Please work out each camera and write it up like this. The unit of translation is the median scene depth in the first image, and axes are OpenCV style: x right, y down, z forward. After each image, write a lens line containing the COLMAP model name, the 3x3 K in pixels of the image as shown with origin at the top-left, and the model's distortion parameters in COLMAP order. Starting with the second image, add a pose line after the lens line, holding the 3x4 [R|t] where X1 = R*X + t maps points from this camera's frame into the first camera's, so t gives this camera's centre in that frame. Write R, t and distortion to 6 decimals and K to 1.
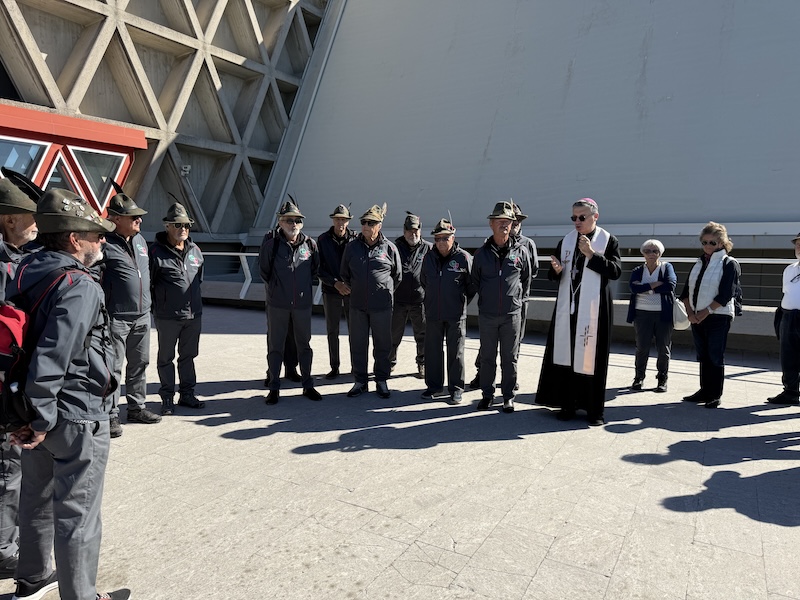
lens RADIAL K [[564.2, 0, 400.7], [0, 564.2, 304.0], [0, 0, 1]] dist [0.023520, -0.031768]
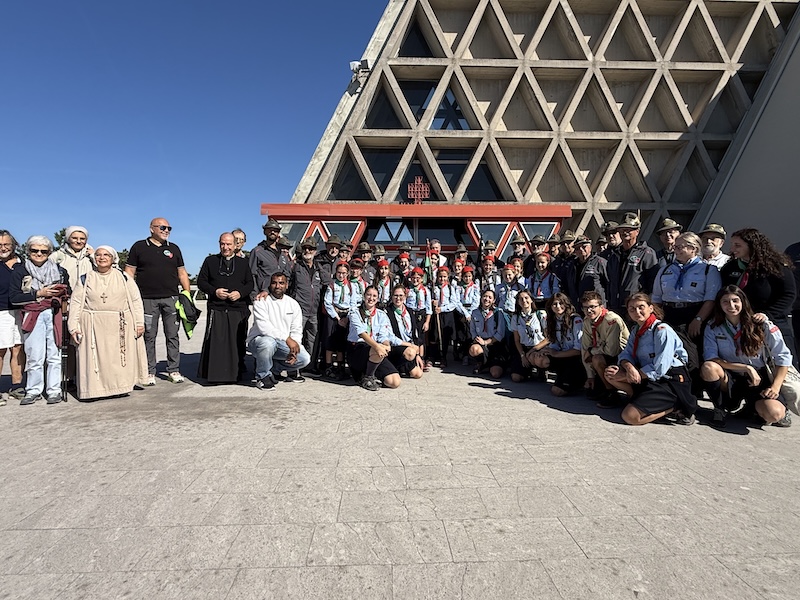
lens RADIAL K [[426.1, 0, 396.4], [0, 426.1, 298.2], [0, 0, 1]] dist [-0.005606, 0.004187]
pose [[0.527558, 0.007808, -0.849483, 0.271570], [-0.088207, 0.995056, -0.045634, 0.032726], [0.844927, 0.099005, 0.525638, 0.042964]]
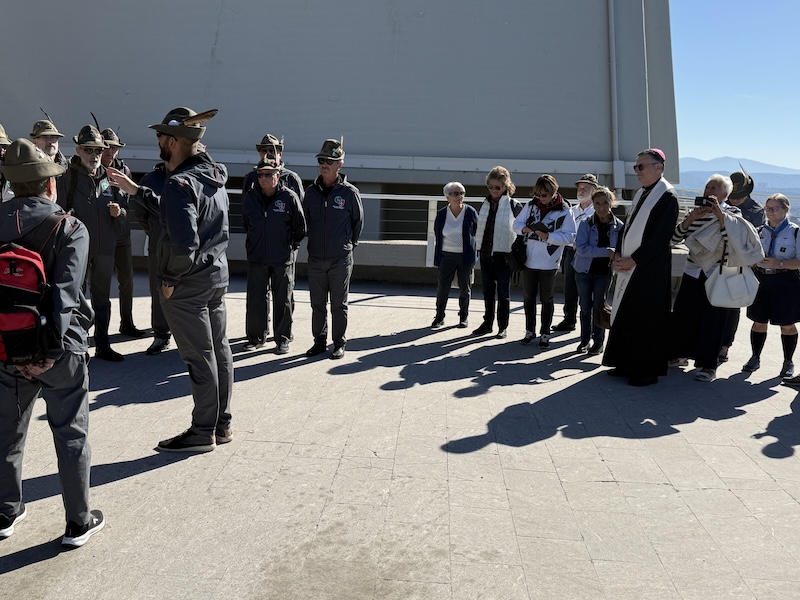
lens RADIAL K [[737.9, 0, 398.2], [0, 737.9, 318.0], [0, 0, 1]] dist [0.063598, 0.000000]
pose [[0.894056, -0.057826, 0.444207, -0.114976], [0.014839, 0.994912, 0.099649, -0.001208], [-0.447709, -0.082500, 0.890365, -0.078007]]
